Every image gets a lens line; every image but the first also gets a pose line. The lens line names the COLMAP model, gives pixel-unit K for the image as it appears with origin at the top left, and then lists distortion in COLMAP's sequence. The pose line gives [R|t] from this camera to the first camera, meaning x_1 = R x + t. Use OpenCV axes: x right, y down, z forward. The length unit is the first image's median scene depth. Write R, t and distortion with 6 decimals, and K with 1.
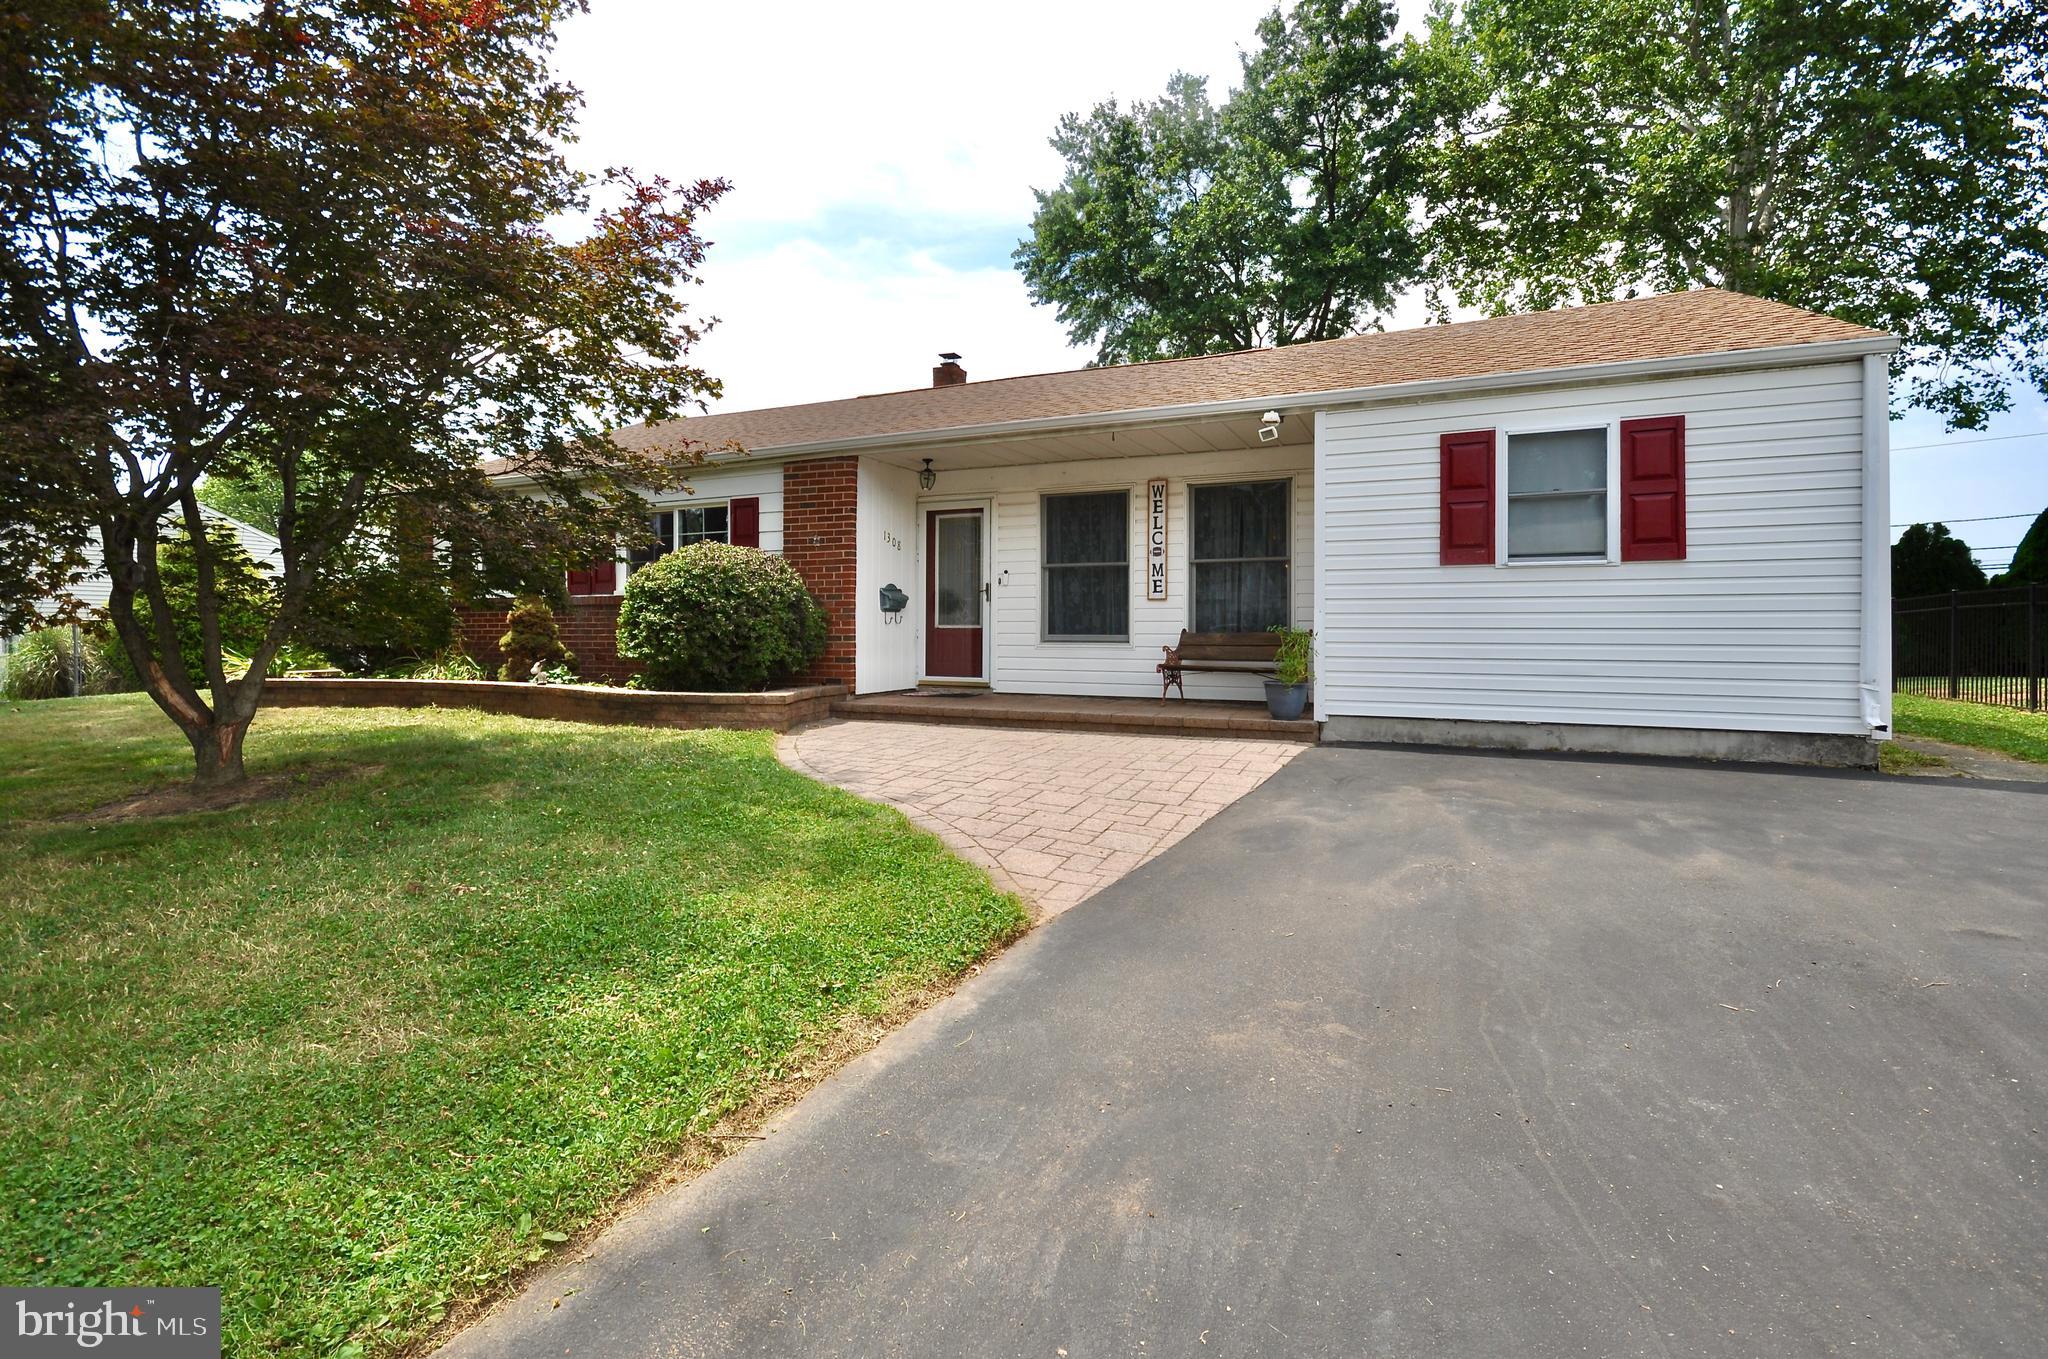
lens RADIAL K [[949.5, 0, 1015.4], [0, 949.5, 629.2], [0, 0, 1]] dist [0.001877, -0.000232]
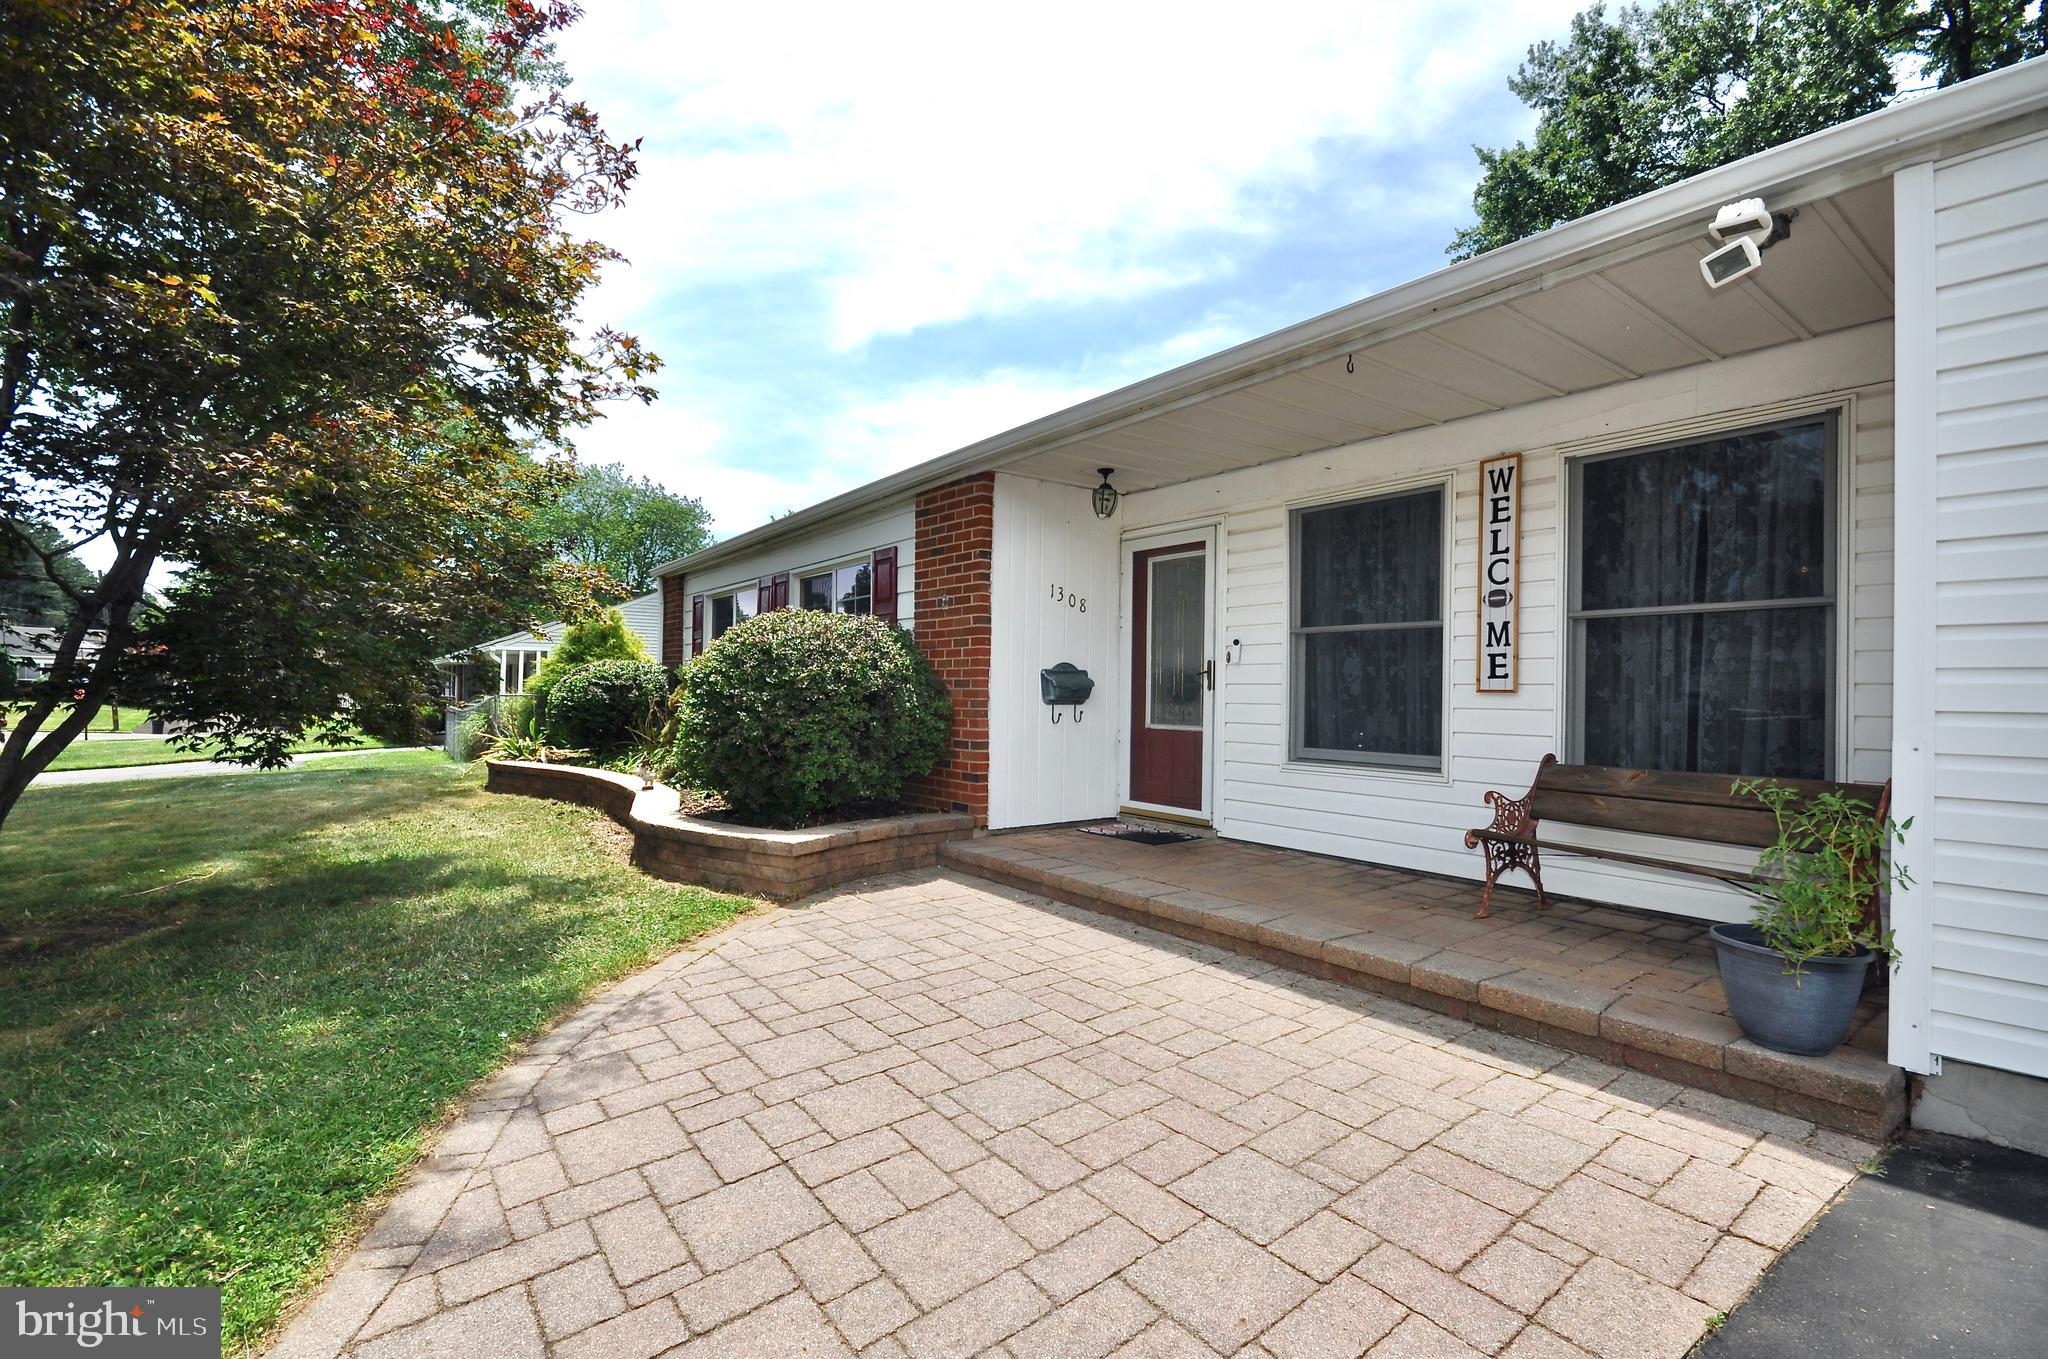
lens RADIAL K [[913.6, 0, 1016.0], [0, 913.6, 683.7], [0, 0, 1]] dist [0.003151, -0.000078]
pose [[0.879208, 0.005005, -0.476411, 0.155137], [-0.010586, 0.999903, -0.009030, -0.028430], [0.476320, 0.012983, 0.879176, 0.442741]]
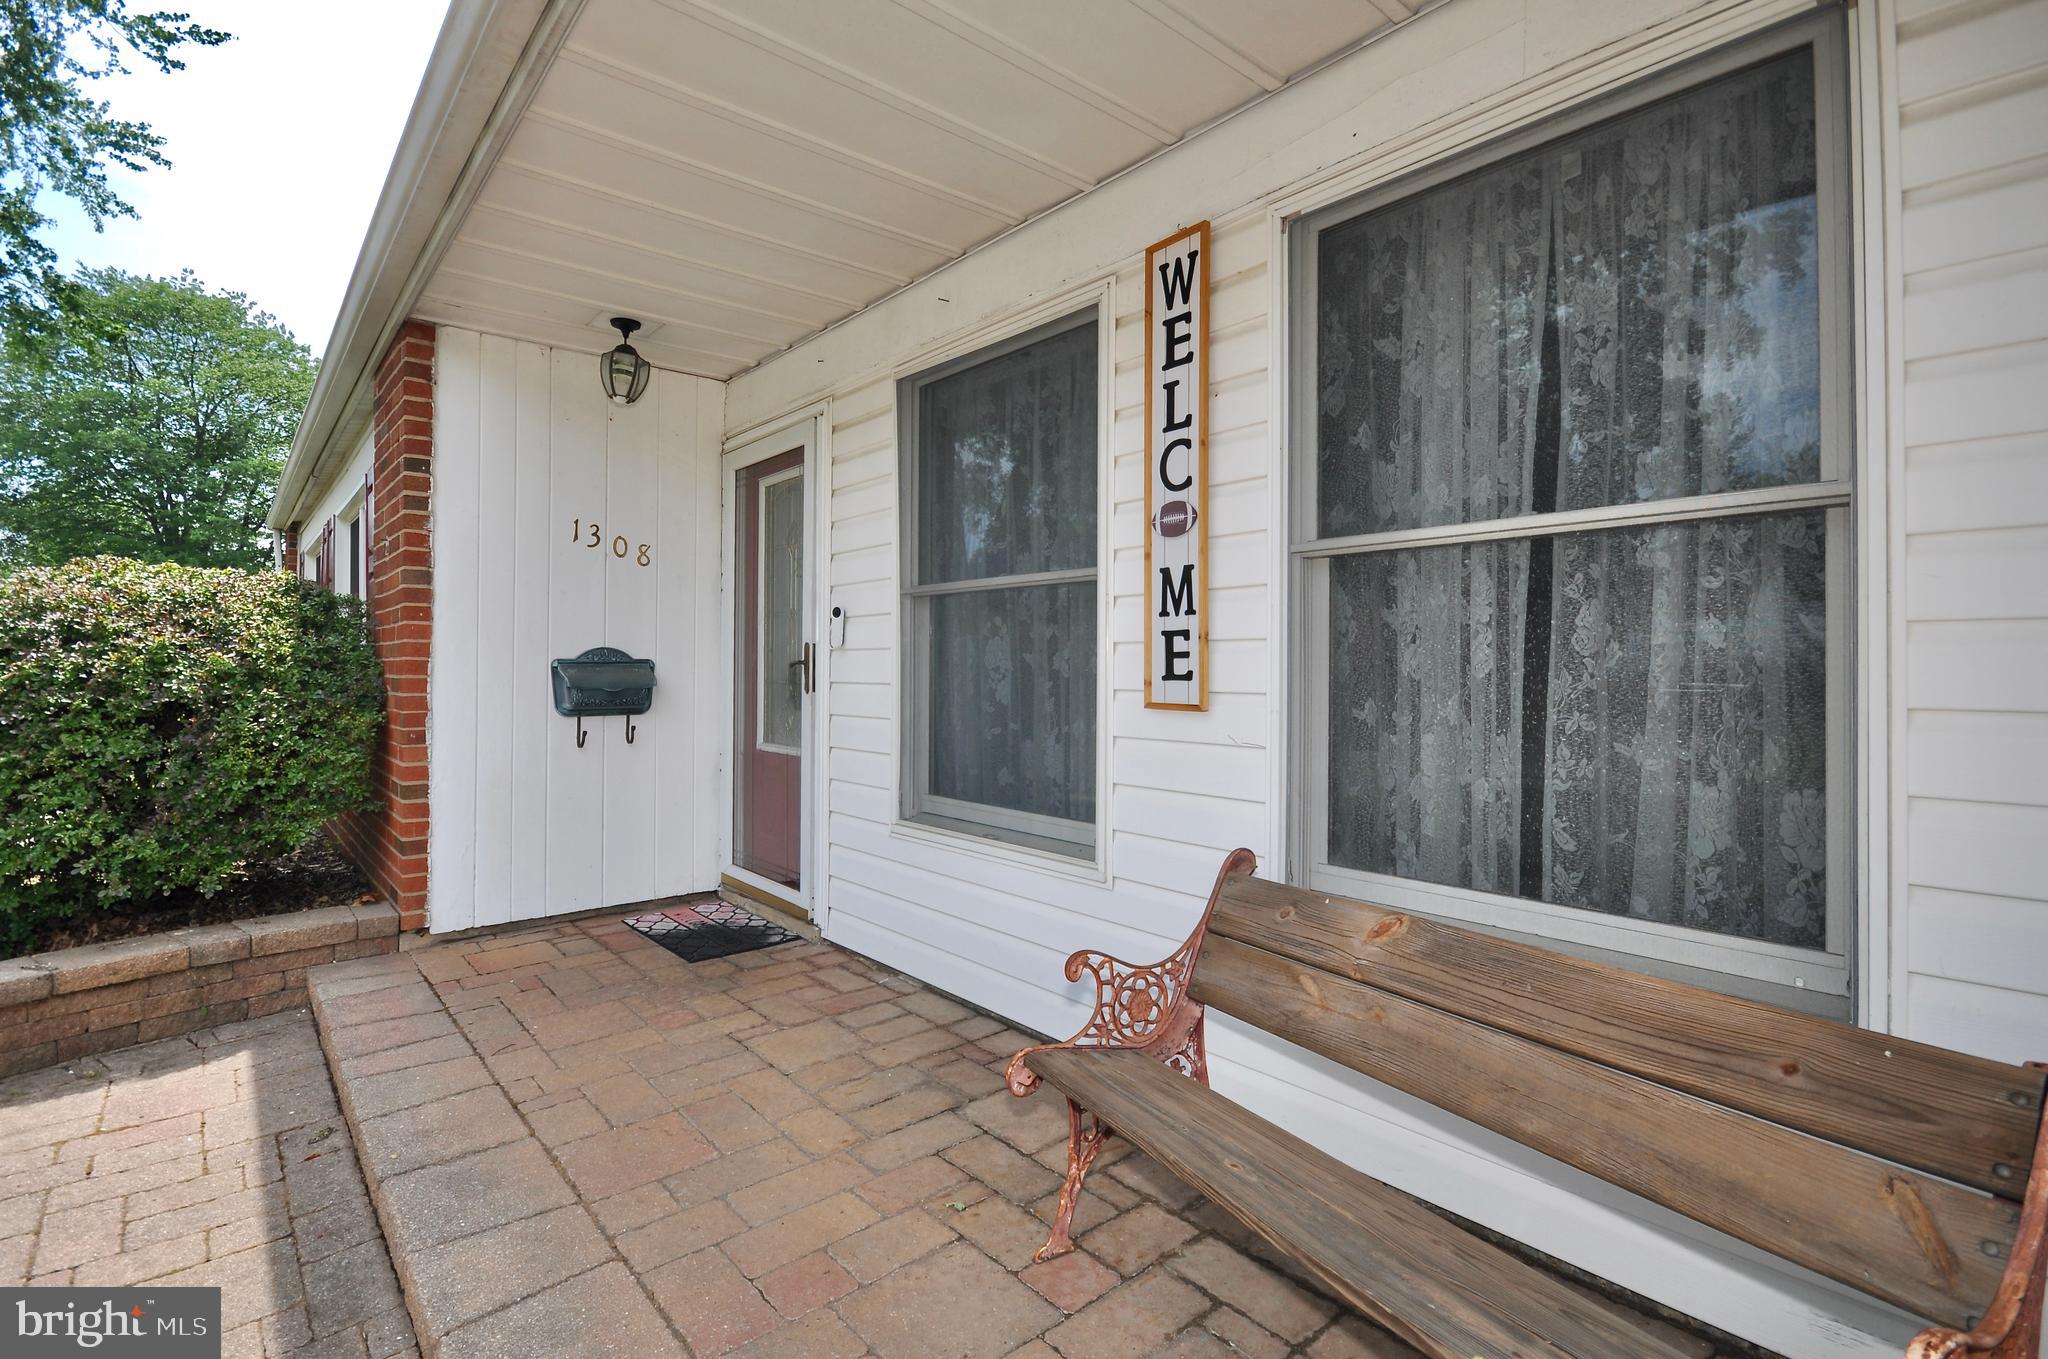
lens RADIAL K [[947.2, 0, 1015.1], [0, 947.2, 654.5], [0, 0, 1]] dist [-0.003684, -0.000542]
pose [[0.905485, -0.004708, -0.424352, 0.216501], [-0.001526, 0.999896, -0.014349, -0.041593], [0.424376, 0.013641, 0.905383, 0.748872]]
